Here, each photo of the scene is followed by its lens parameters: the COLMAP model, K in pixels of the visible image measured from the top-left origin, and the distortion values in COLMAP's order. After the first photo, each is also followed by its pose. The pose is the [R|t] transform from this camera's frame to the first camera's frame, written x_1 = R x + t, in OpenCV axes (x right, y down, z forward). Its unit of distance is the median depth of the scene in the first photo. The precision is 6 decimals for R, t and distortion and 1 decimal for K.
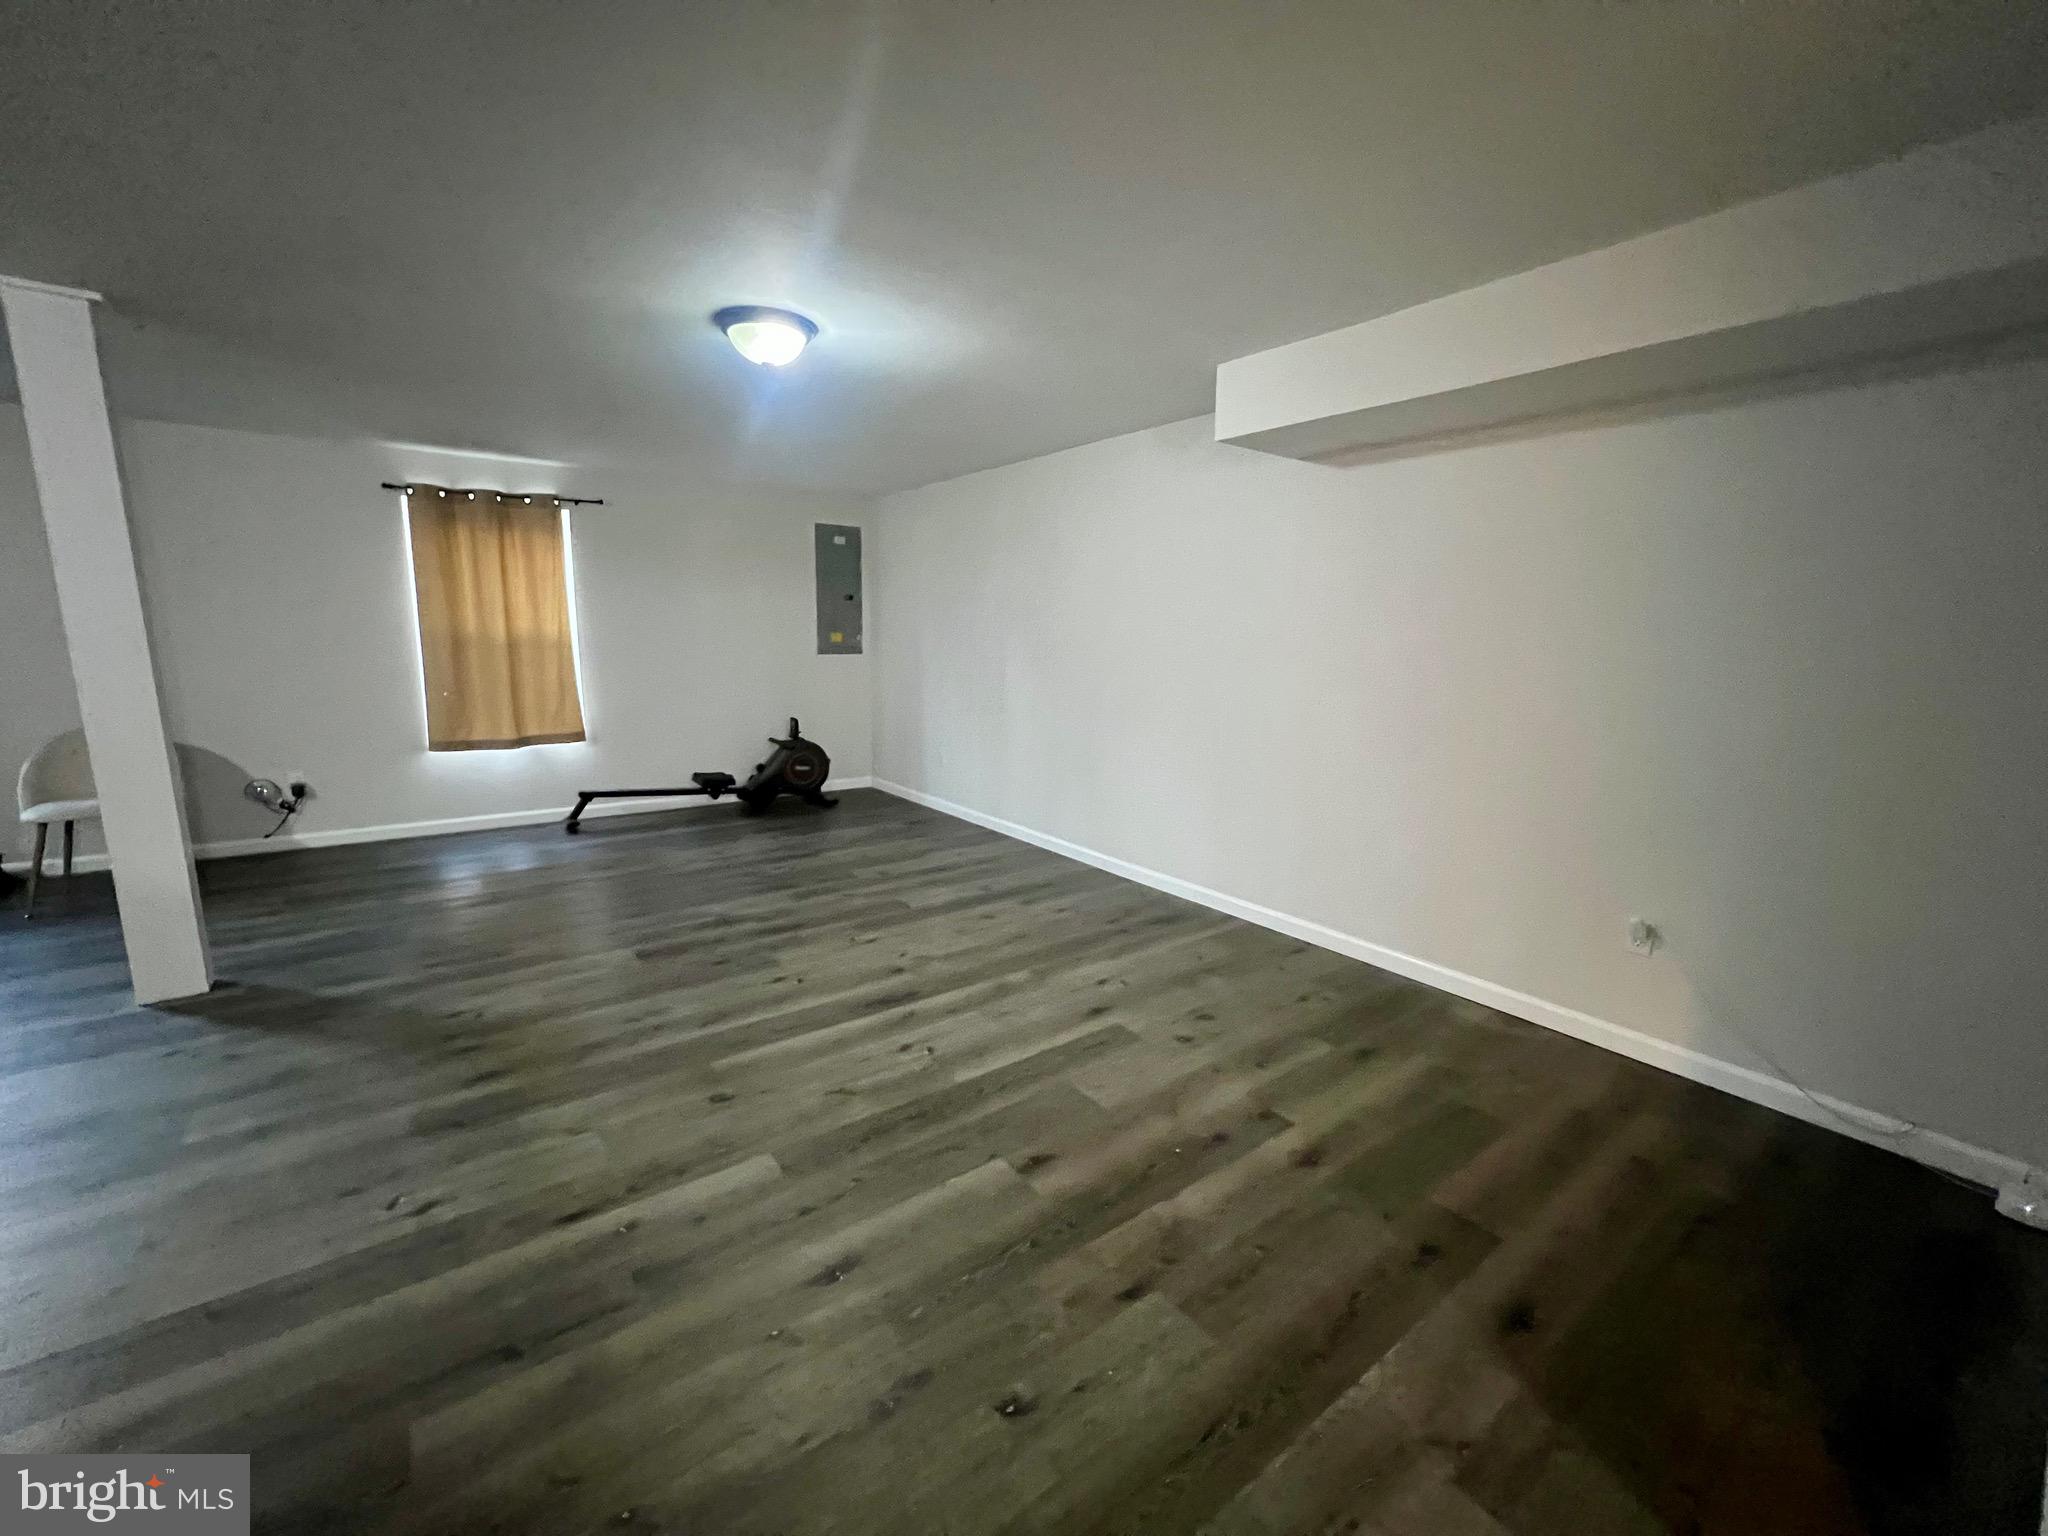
lens RADIAL K [[818.7, 0, 1024.0], [0, 818.7, 768.0], [0, 0, 1]] dist [0.010294, -0.000031]
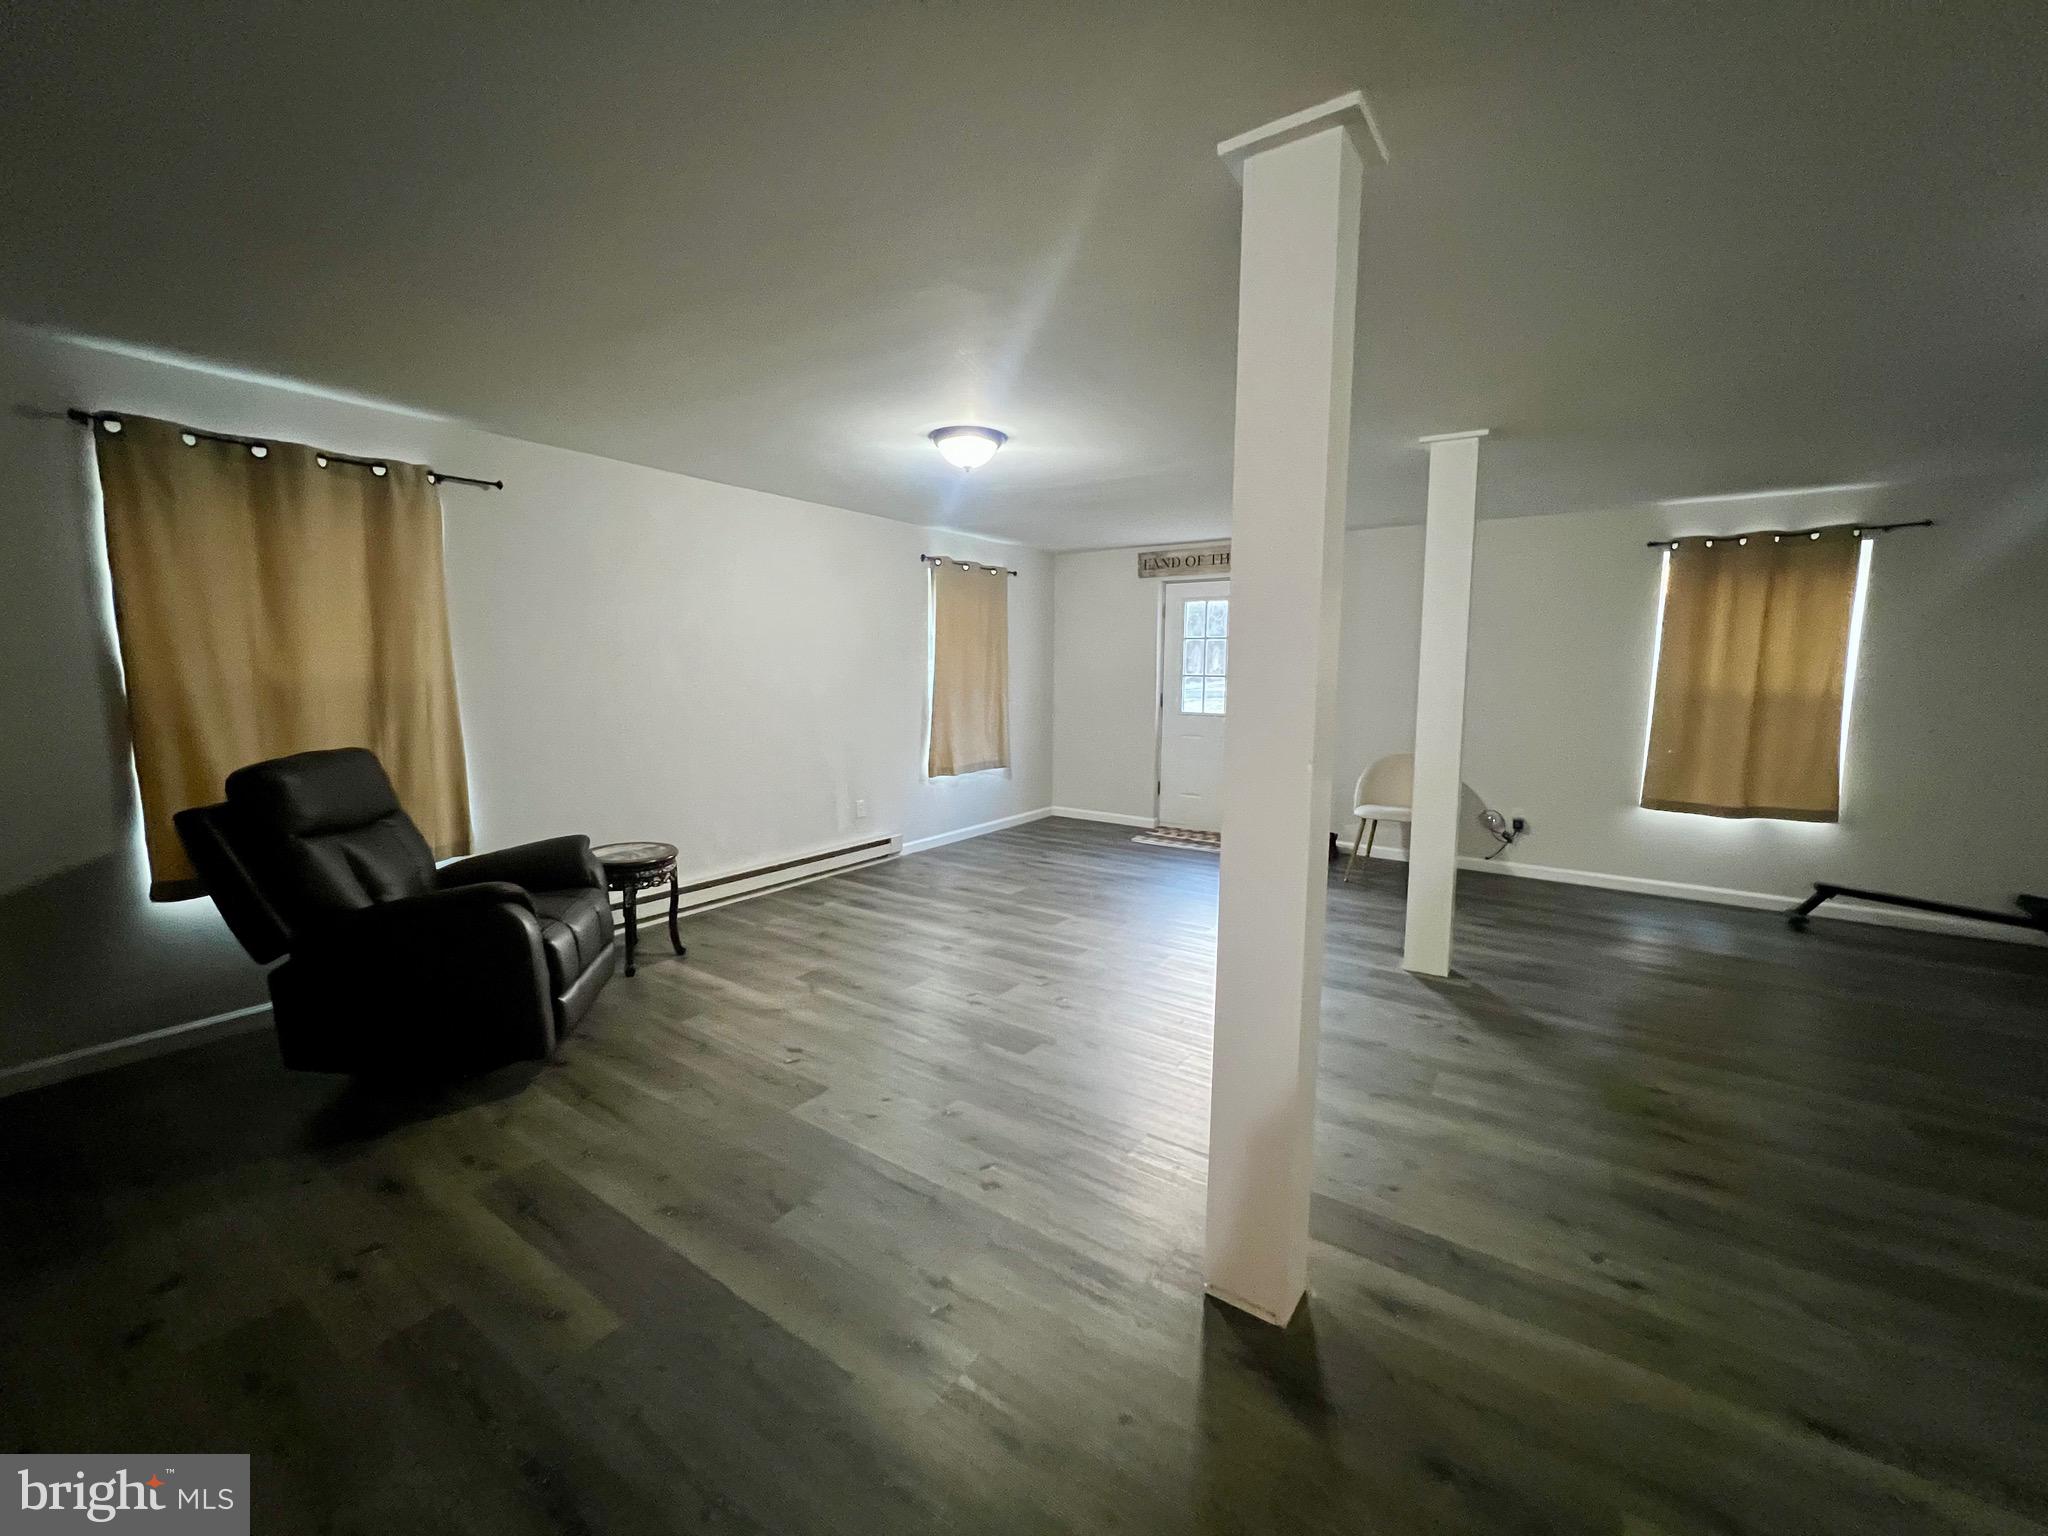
lens RADIAL K [[818.1, 0, 1024.0], [0, 818.1, 768.0], [0, 0, 1]] dist [-0.000358, -0.000033]
pose [[0.333423, 0.103693, -0.937058, -0.073253], [-0.162909, 0.985319, 0.051067, 0.004458], [0.928596, 0.135628, 0.345420, -0.035071]]
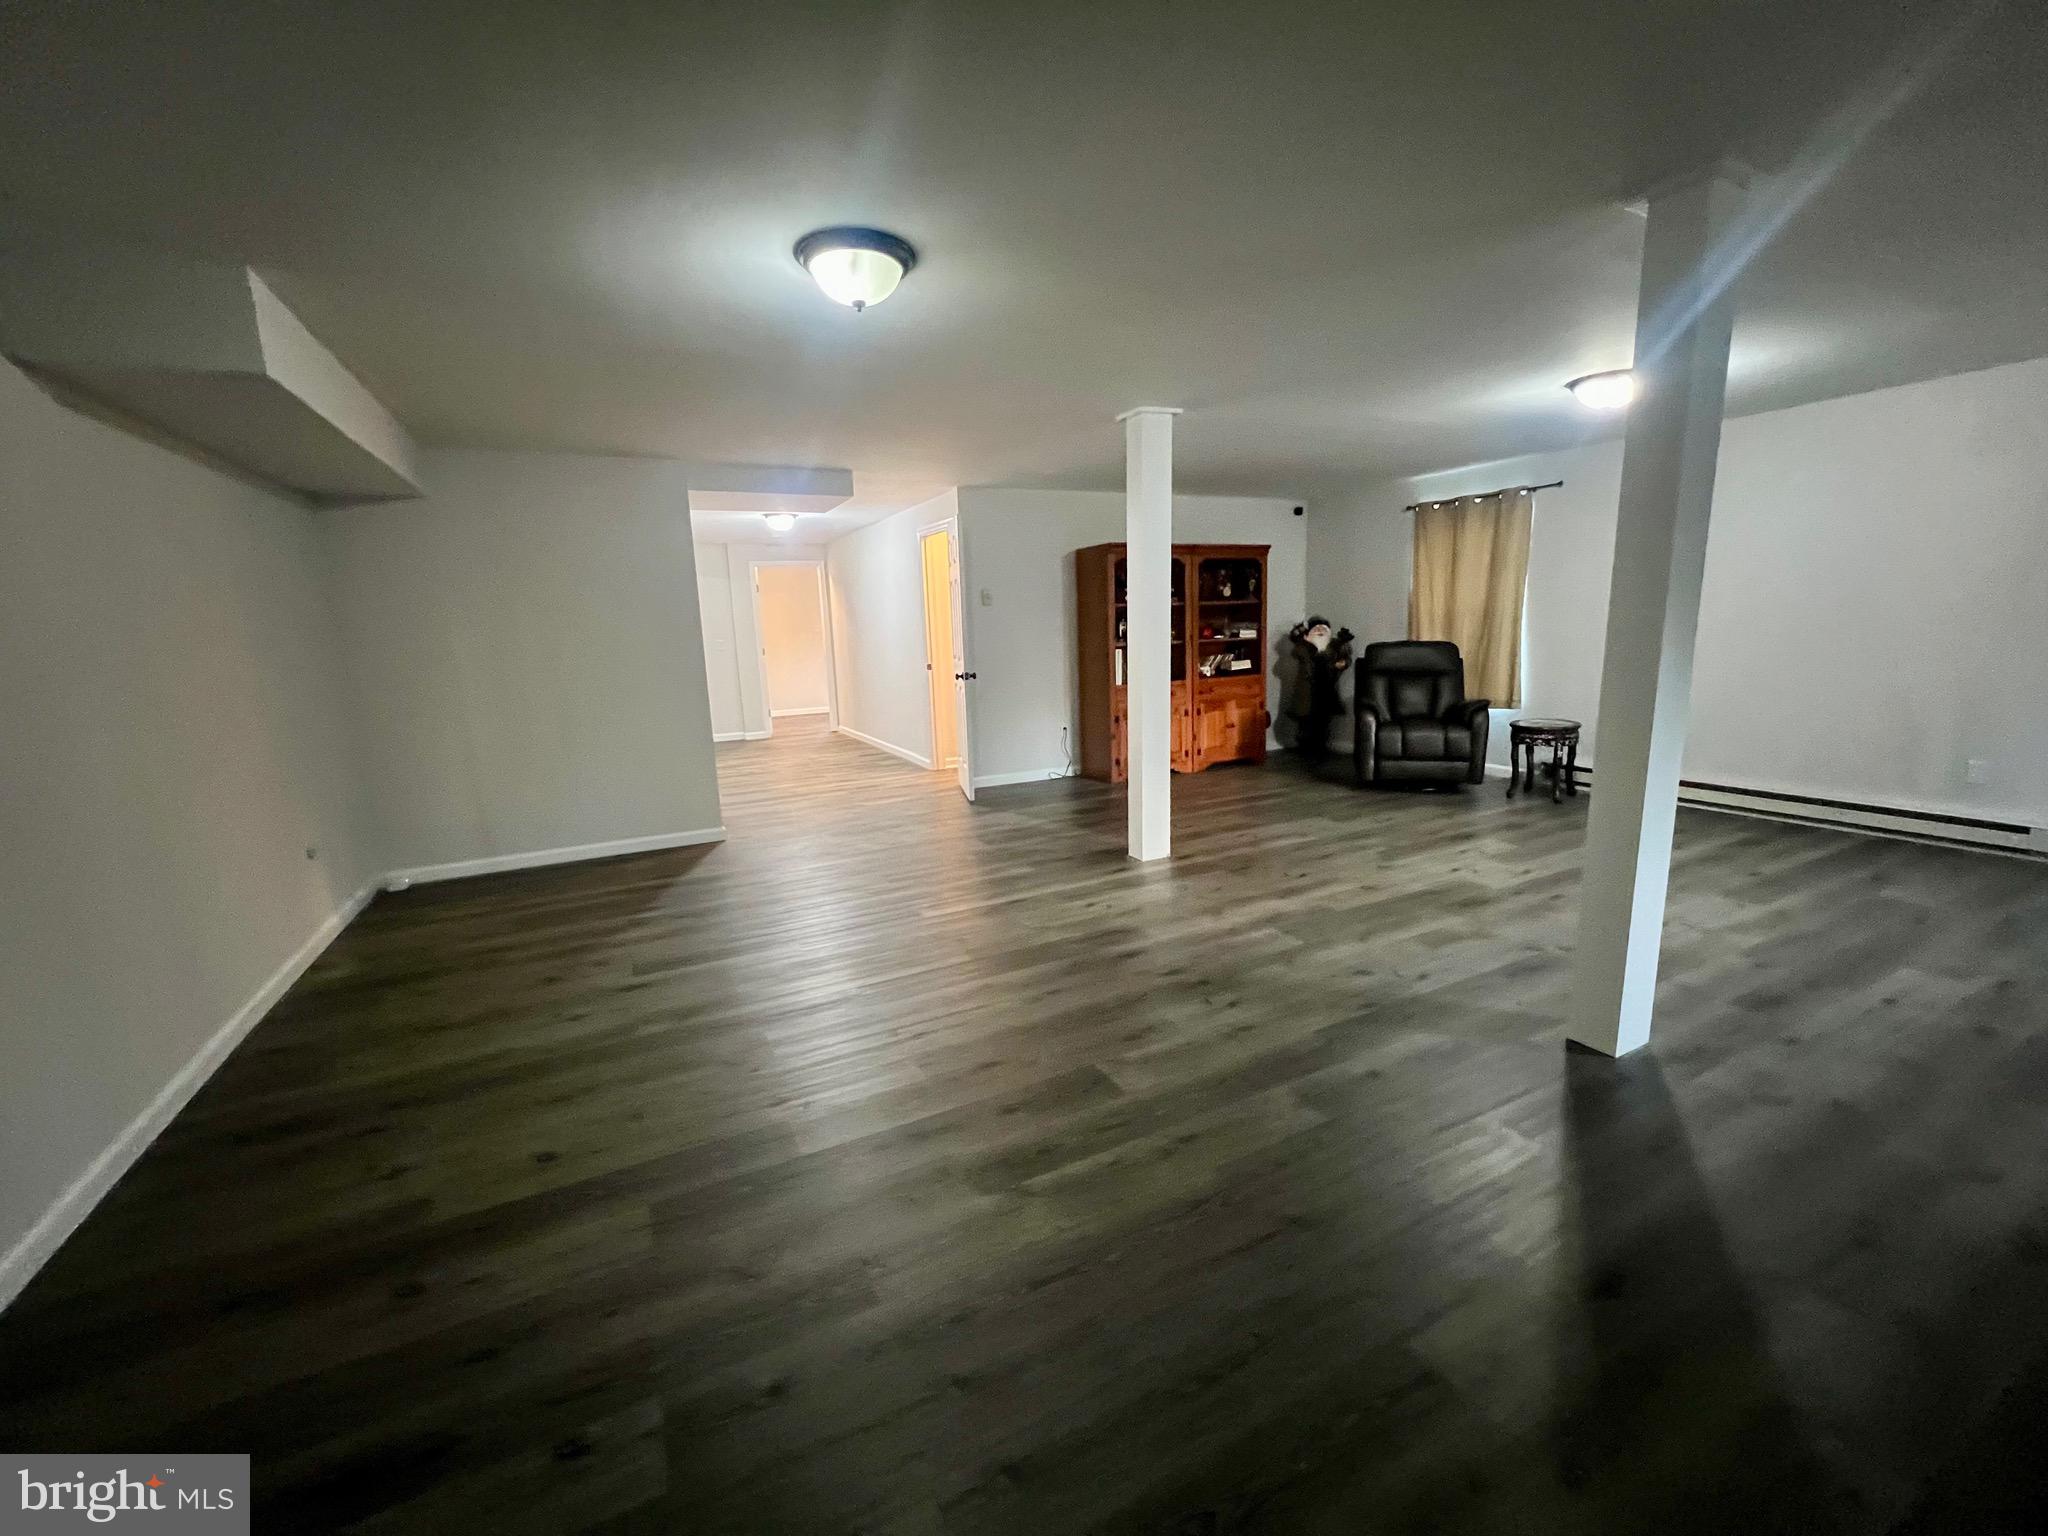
lens RADIAL K [[824.7, 0, 1024.0], [0, 824.7, 768.0], [0, 0, 1]] dist [0.000085, 0.000016]
pose [[-0.984802, -0.009924, 0.173394, -0.482226], [0.051258, 0.937287, 0.344768, -0.255801], [-0.165942, 0.348416, -0.922534, 1.461339]]
